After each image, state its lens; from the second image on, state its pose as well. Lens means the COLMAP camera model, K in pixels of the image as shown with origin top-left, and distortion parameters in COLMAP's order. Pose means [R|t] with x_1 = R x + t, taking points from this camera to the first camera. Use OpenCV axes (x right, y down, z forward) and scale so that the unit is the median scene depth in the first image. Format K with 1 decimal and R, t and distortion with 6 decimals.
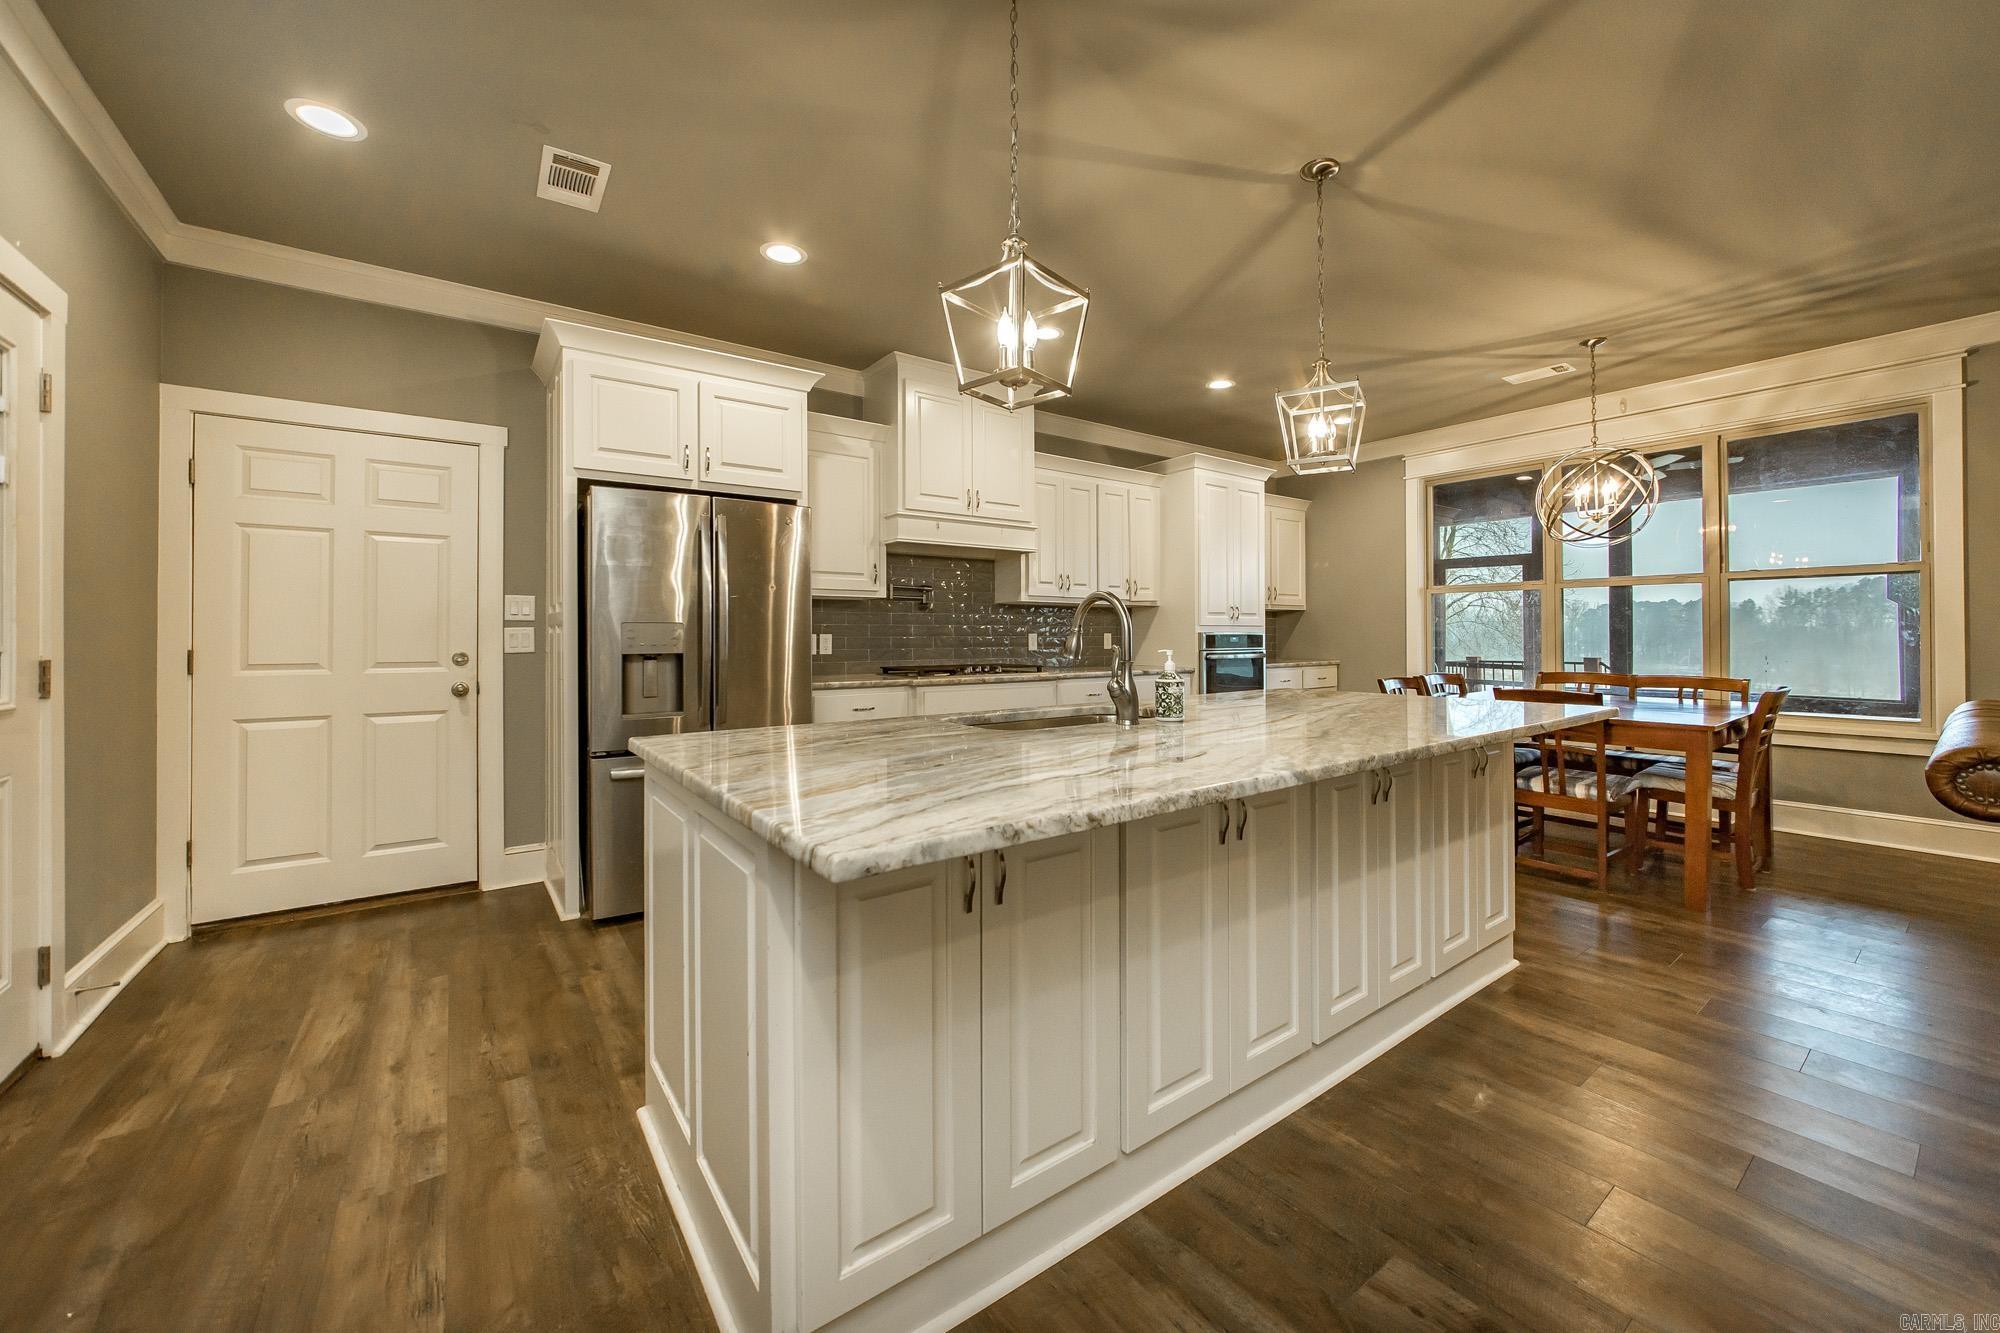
lens RADIAL K [[744.5, 0, 1007.1], [0, 744.5, 629.7], [0, 0, 1]] dist [-0.016851, -0.000144]
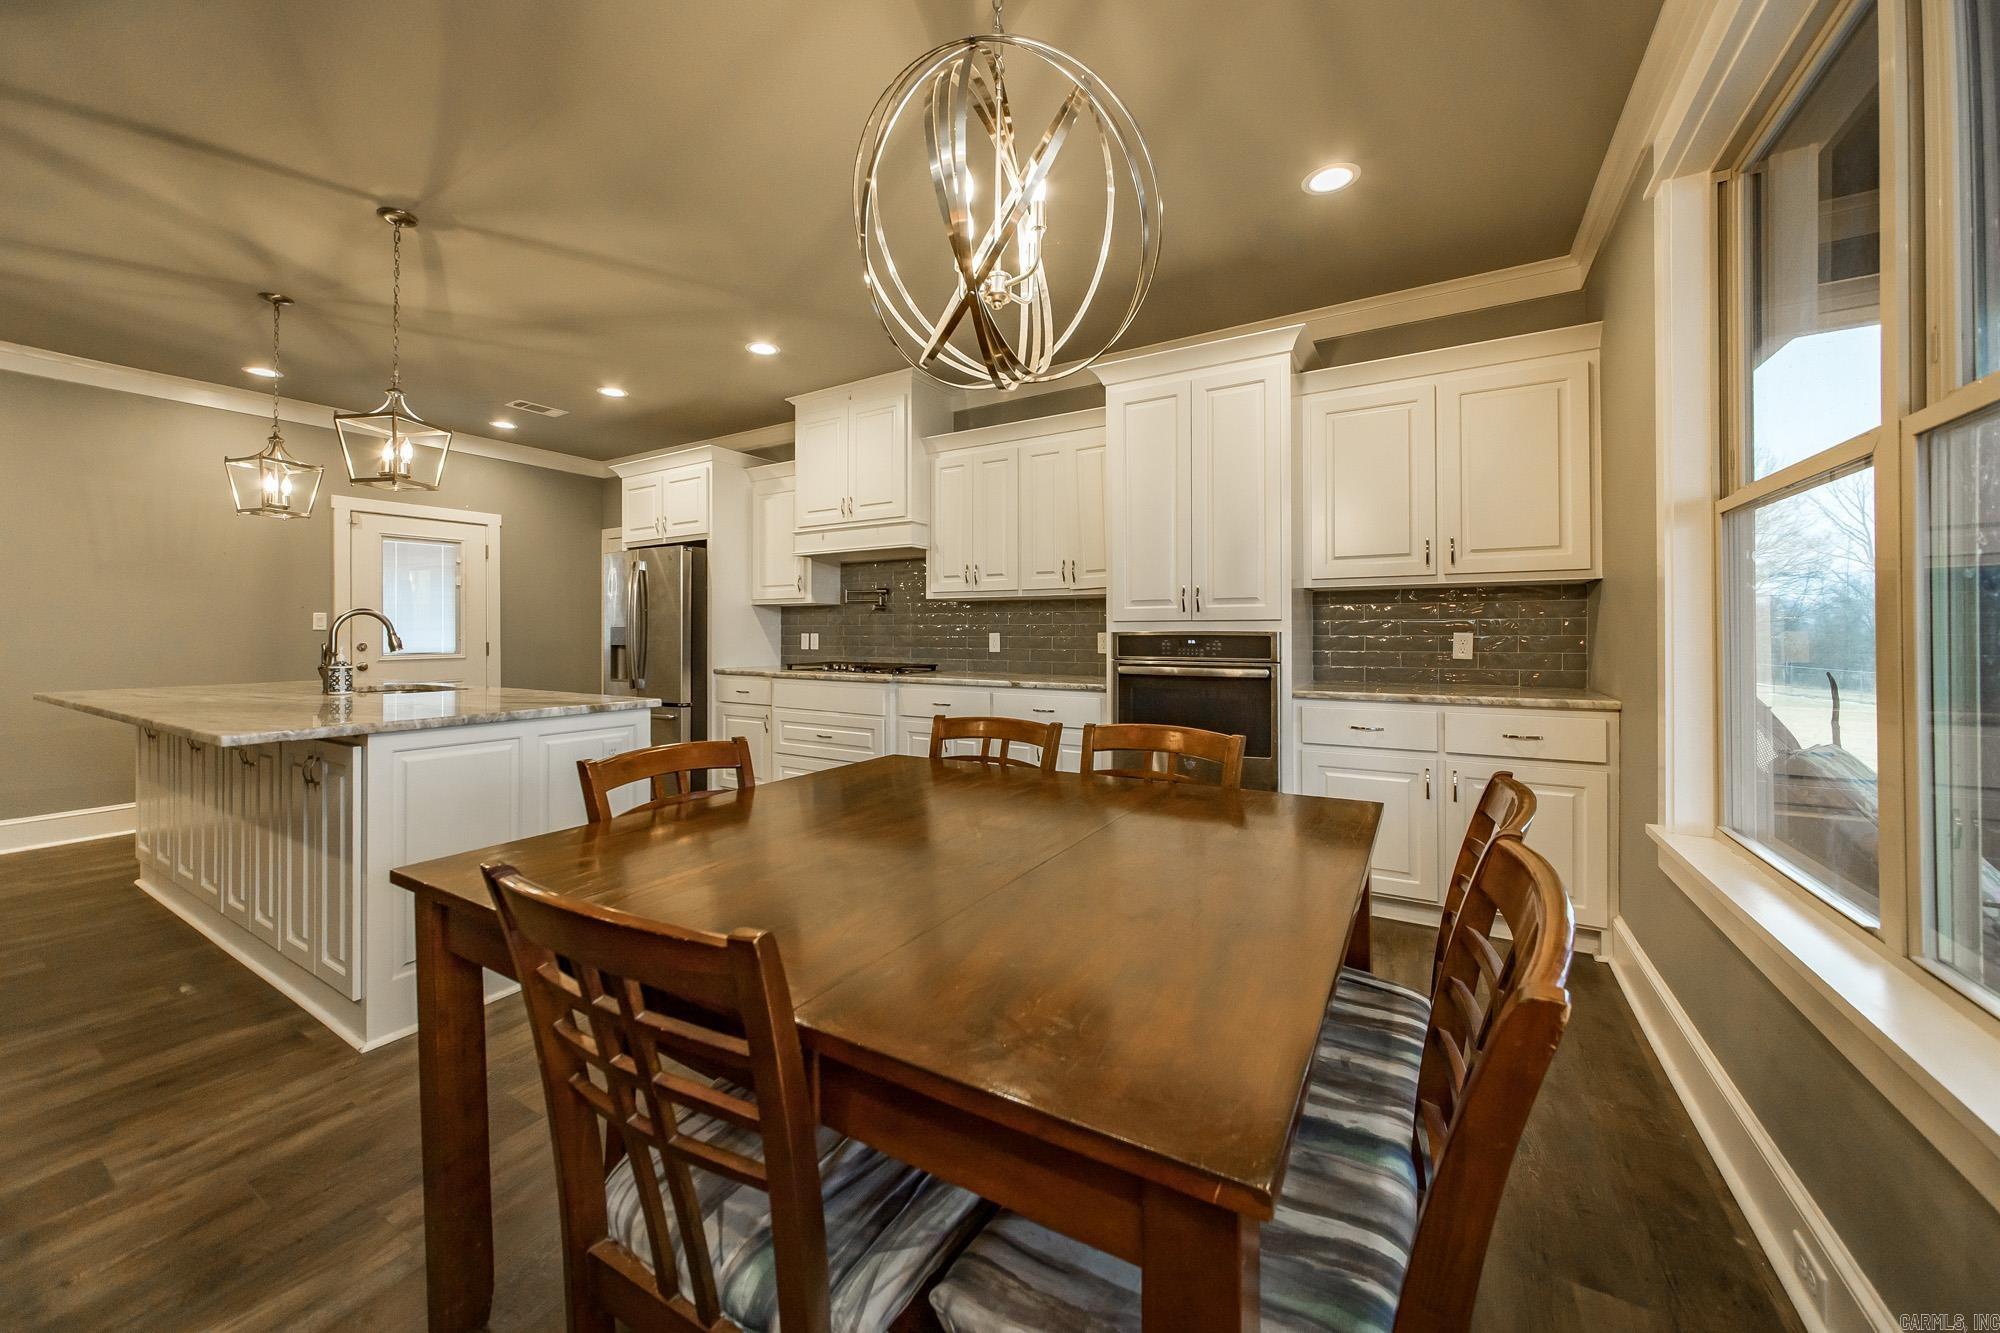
lens RADIAL K [[730.7, 0, 984.4], [0, 730.7, 627.5], [0, 0, 1]] dist [-0.009834, 0.000116]
pose [[0.389172, -0.006060, -0.921145, 1.046210], [0.006512, 0.999971, -0.003828, 0.002347], [0.921142, -0.004509, 0.389200, 0.821124]]
